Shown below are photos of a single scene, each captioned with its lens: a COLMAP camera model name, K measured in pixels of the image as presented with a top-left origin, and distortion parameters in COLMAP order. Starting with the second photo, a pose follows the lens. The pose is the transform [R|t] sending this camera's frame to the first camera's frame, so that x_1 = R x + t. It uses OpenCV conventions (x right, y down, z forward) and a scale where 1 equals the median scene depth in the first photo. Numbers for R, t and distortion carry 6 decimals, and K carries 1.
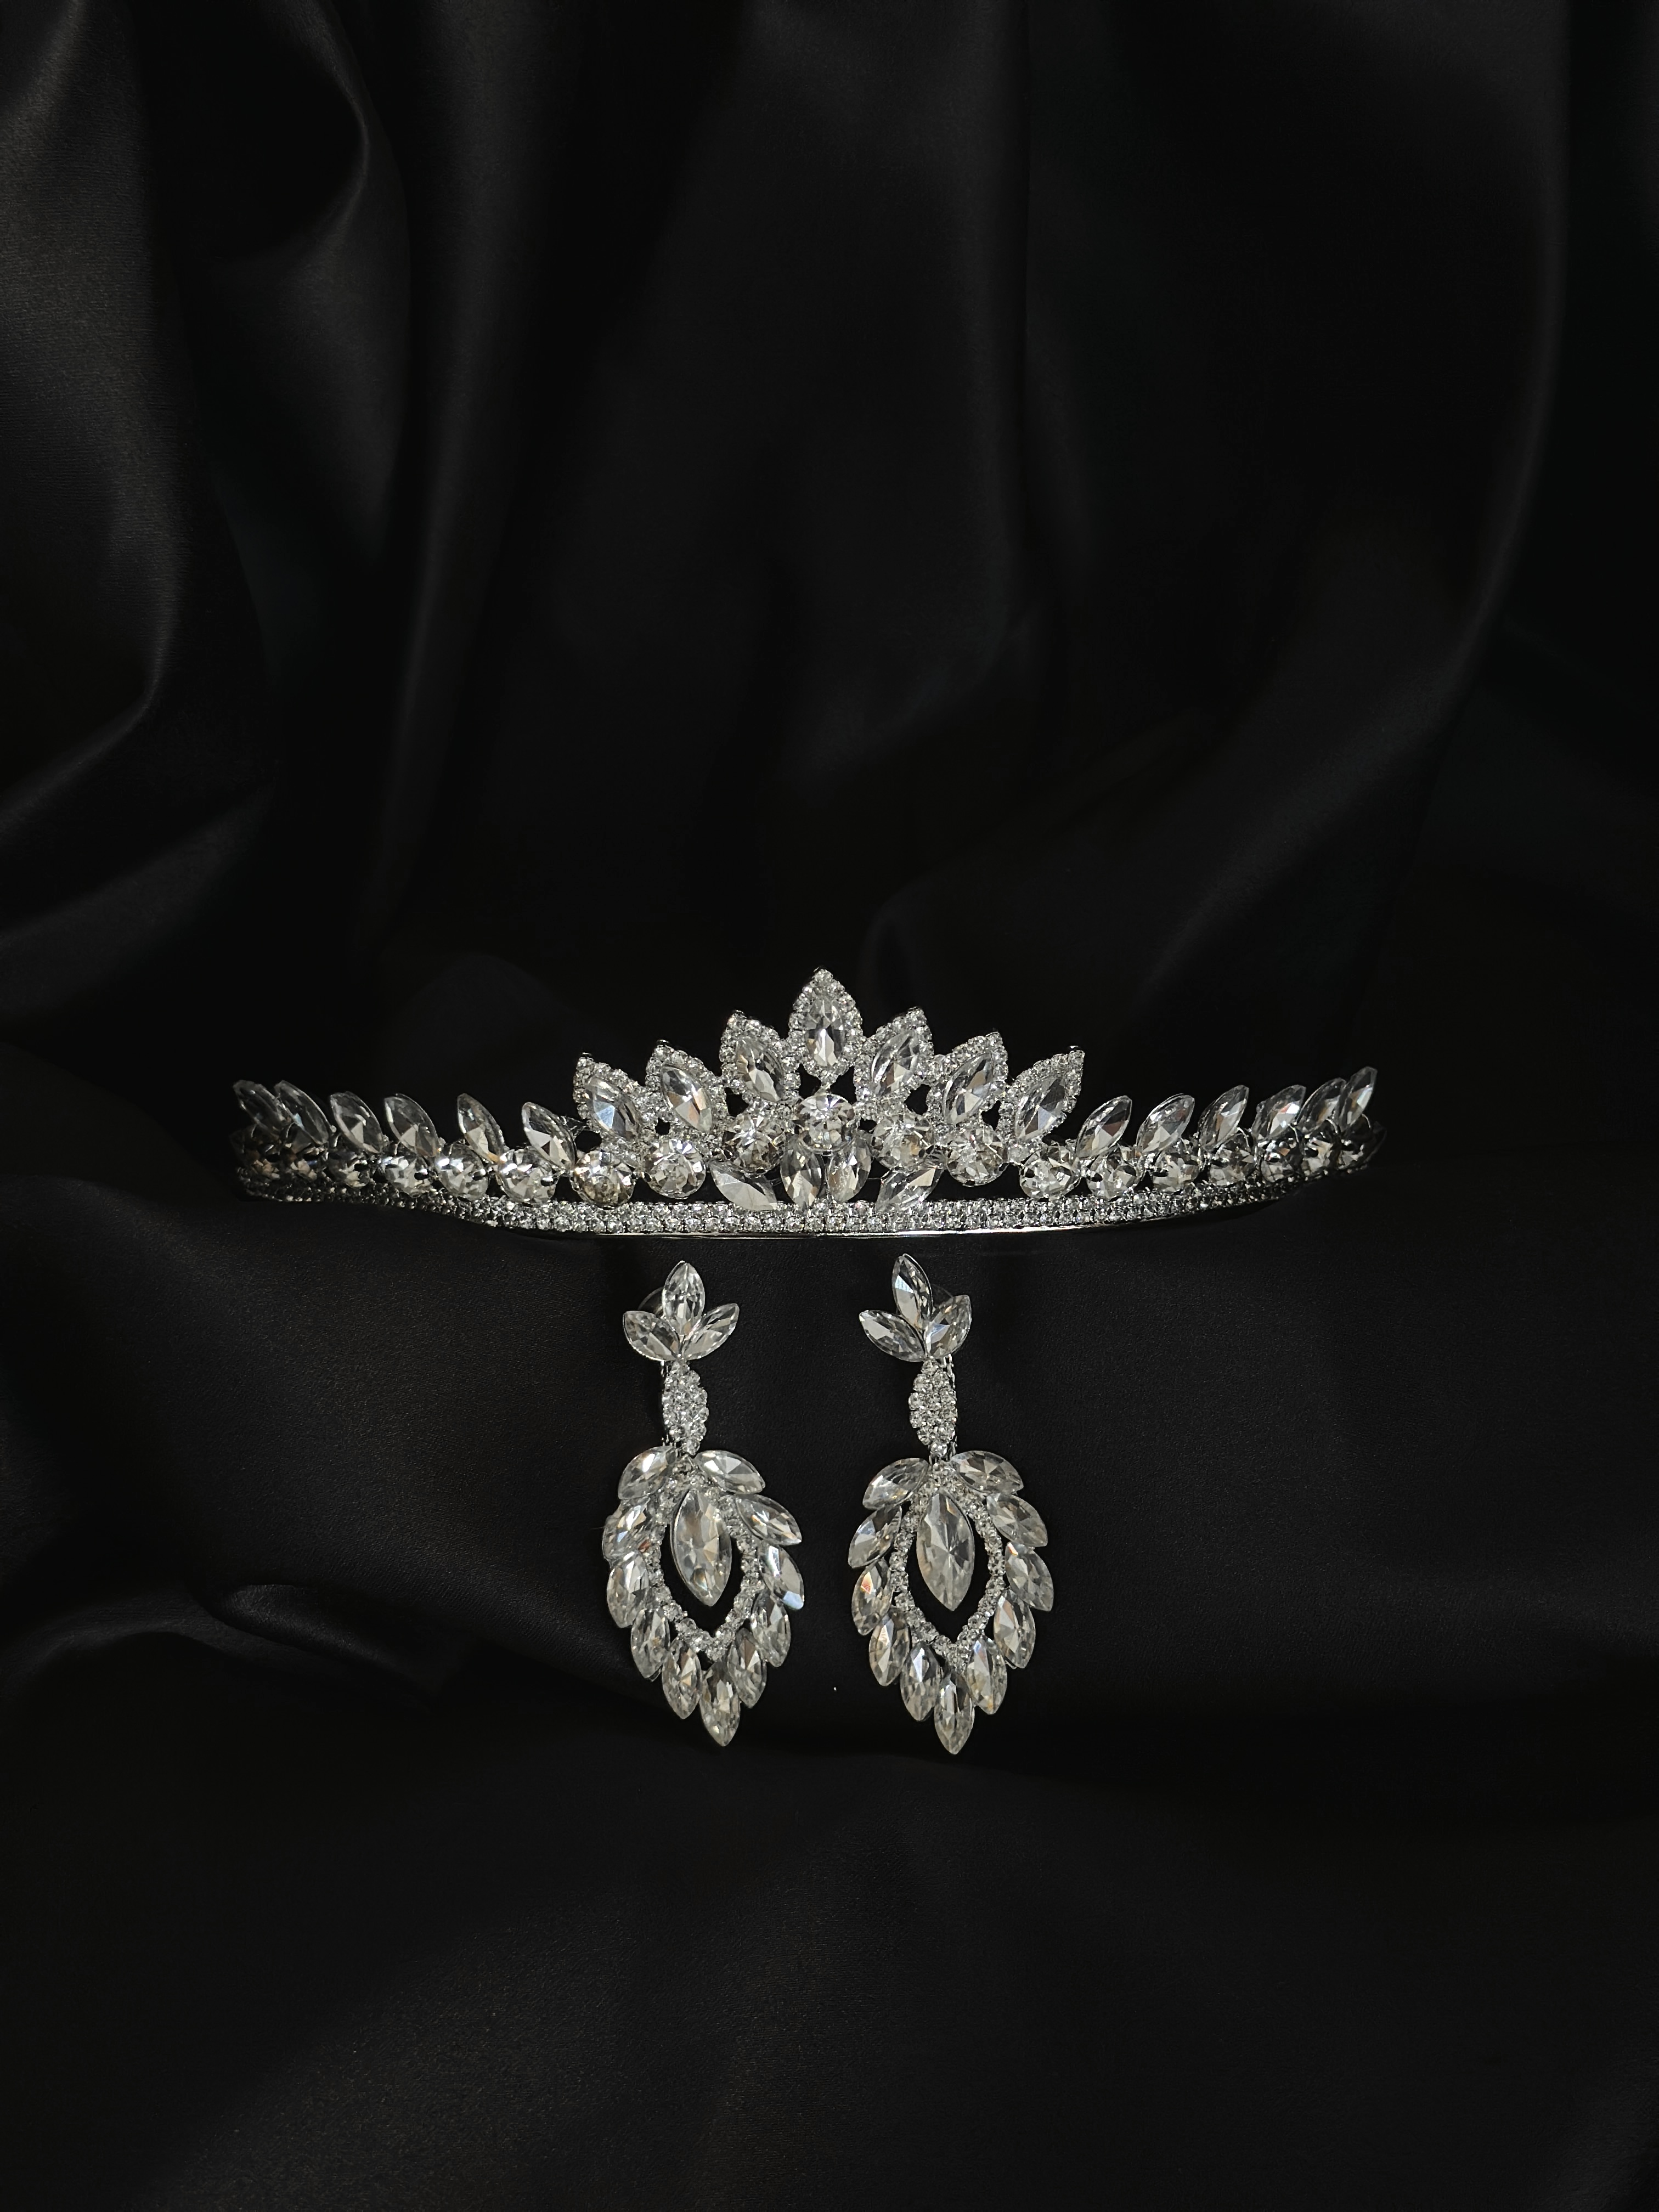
lens RADIAL K [[3432.4, 0, 831.4], [0, 3432.4, 1097.7], [0, 0, 1]] dist [0.048491, 0.000000]
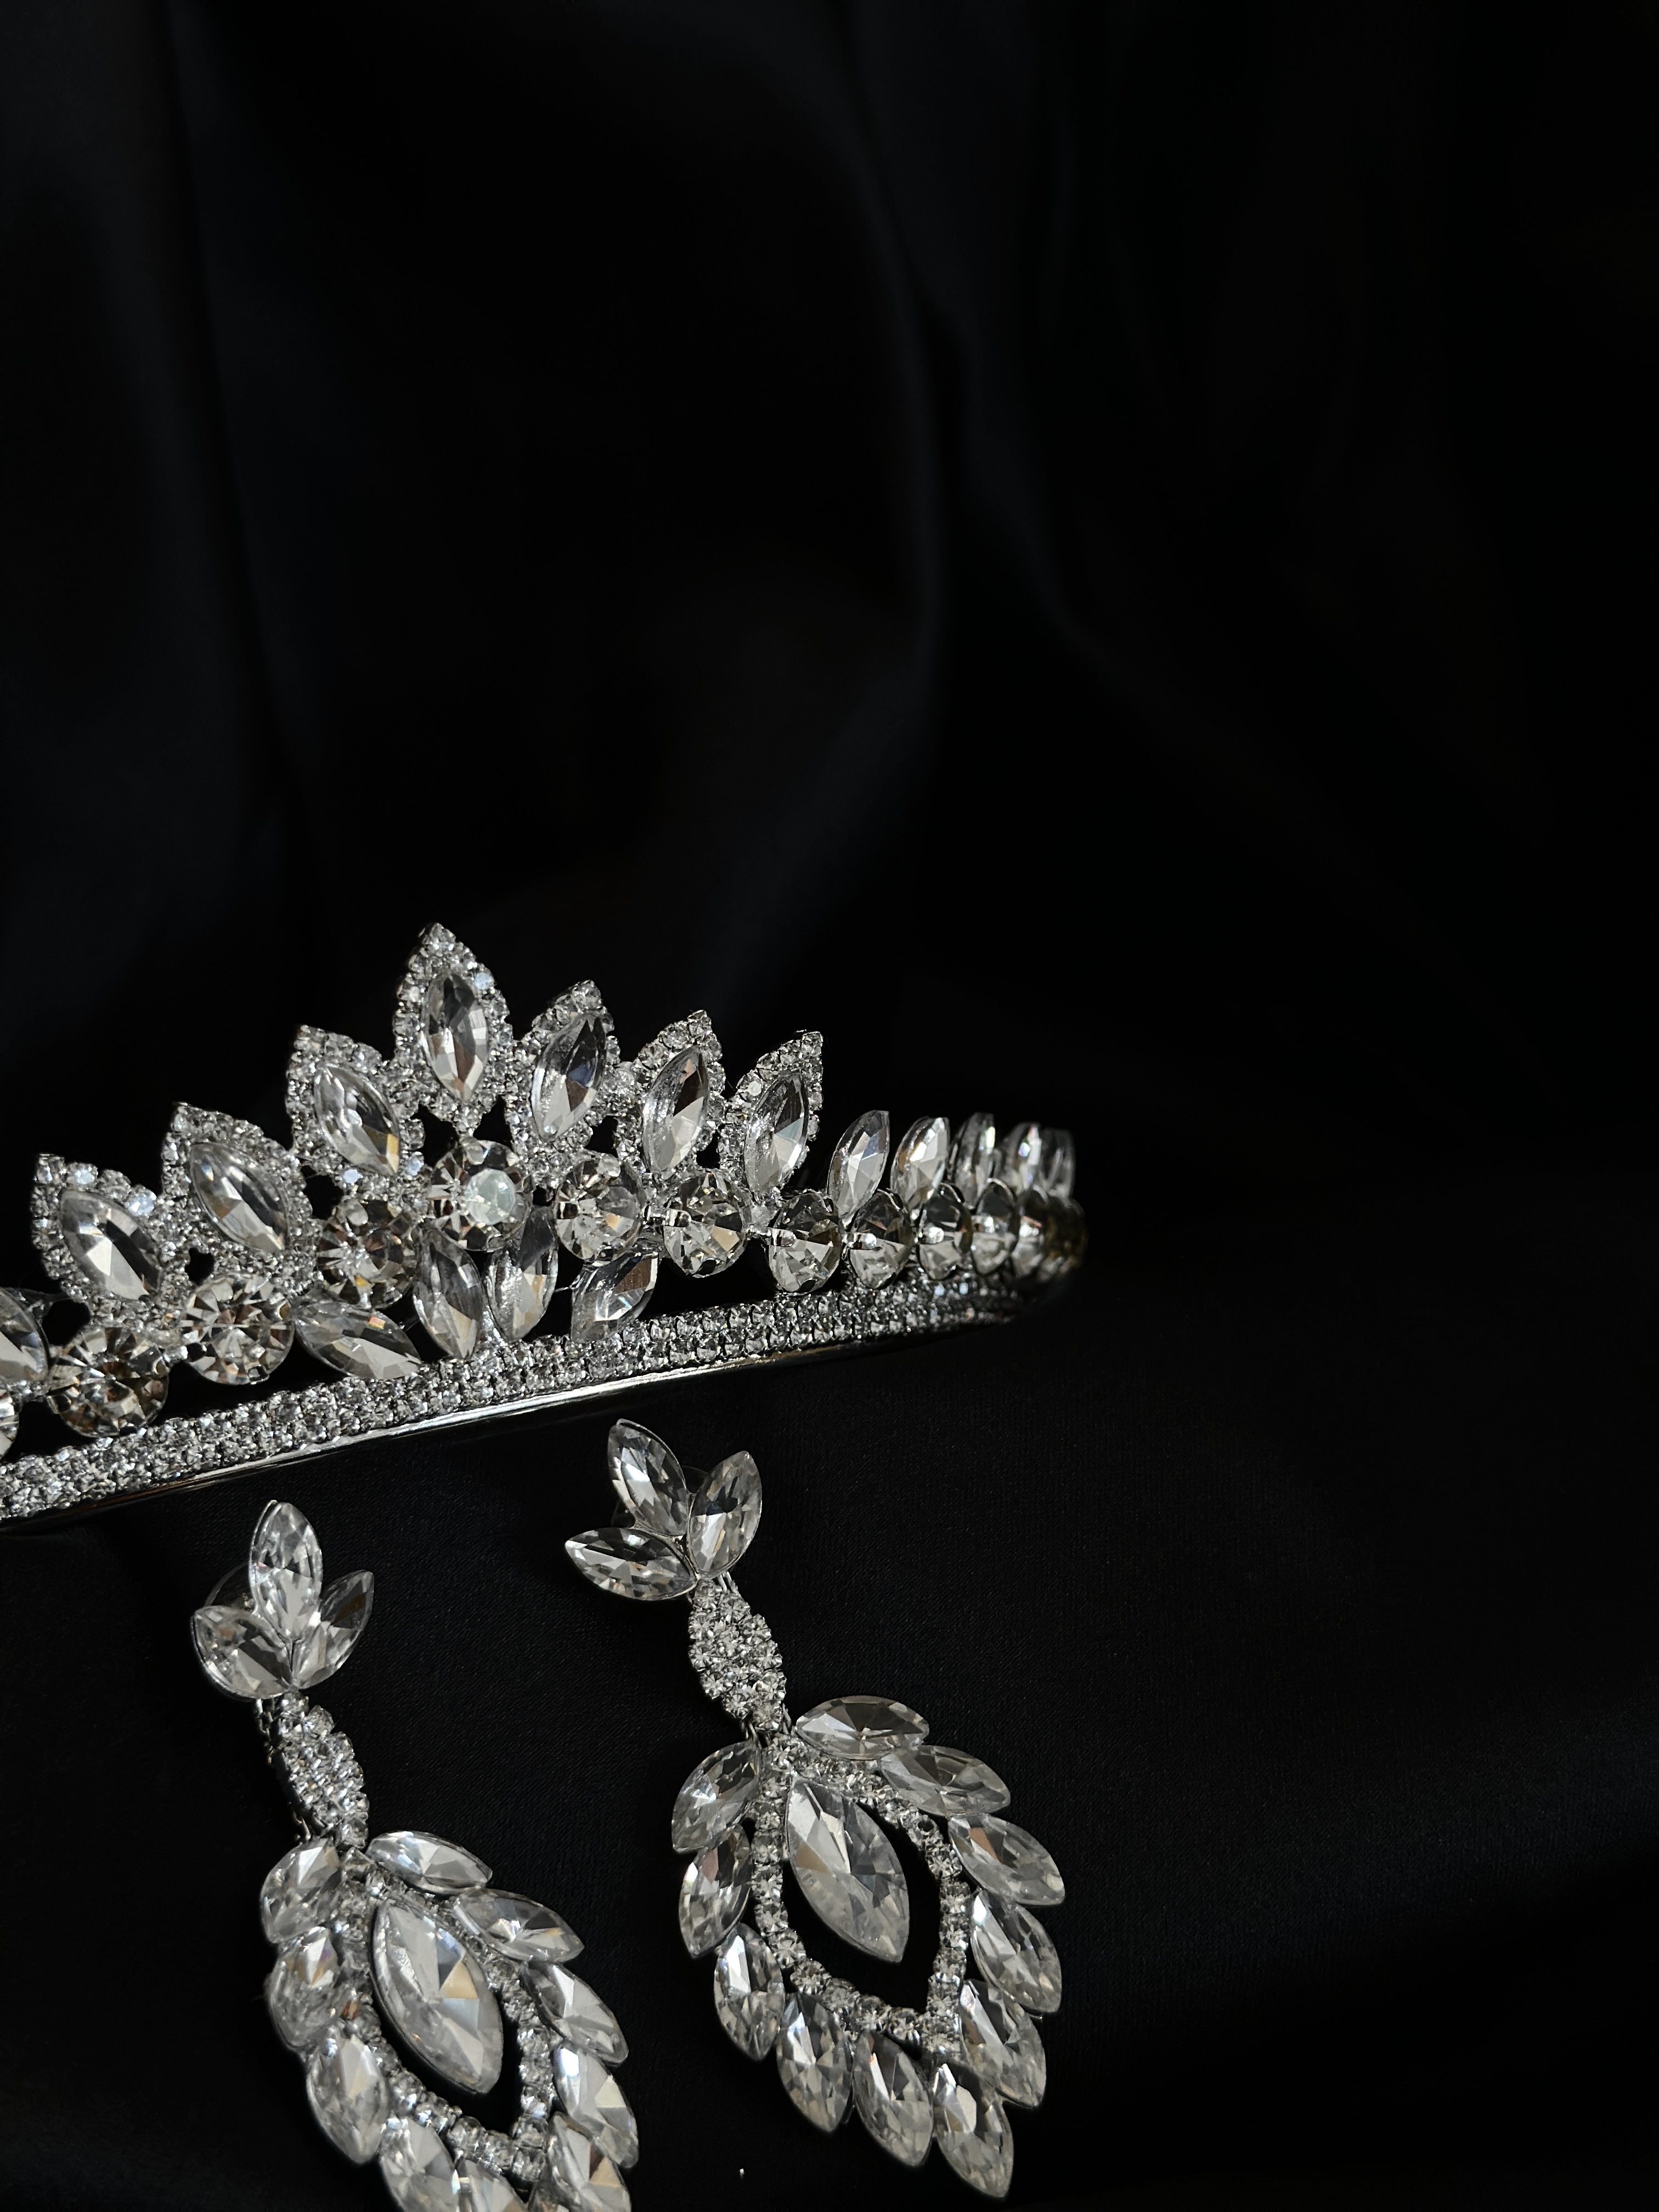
lens RADIAL K [[3432.4, 0, 835.9], [0, 3432.4, 1100.5], [0, 0, 1]] dist [0.048491, 0.000000]
pose [[0.862817, -0.137014, 0.486595, -0.230361], [0.278268, 0.932339, -0.230891, 0.143074], [-0.422036, 0.334620, 0.842564, 0.468442]]
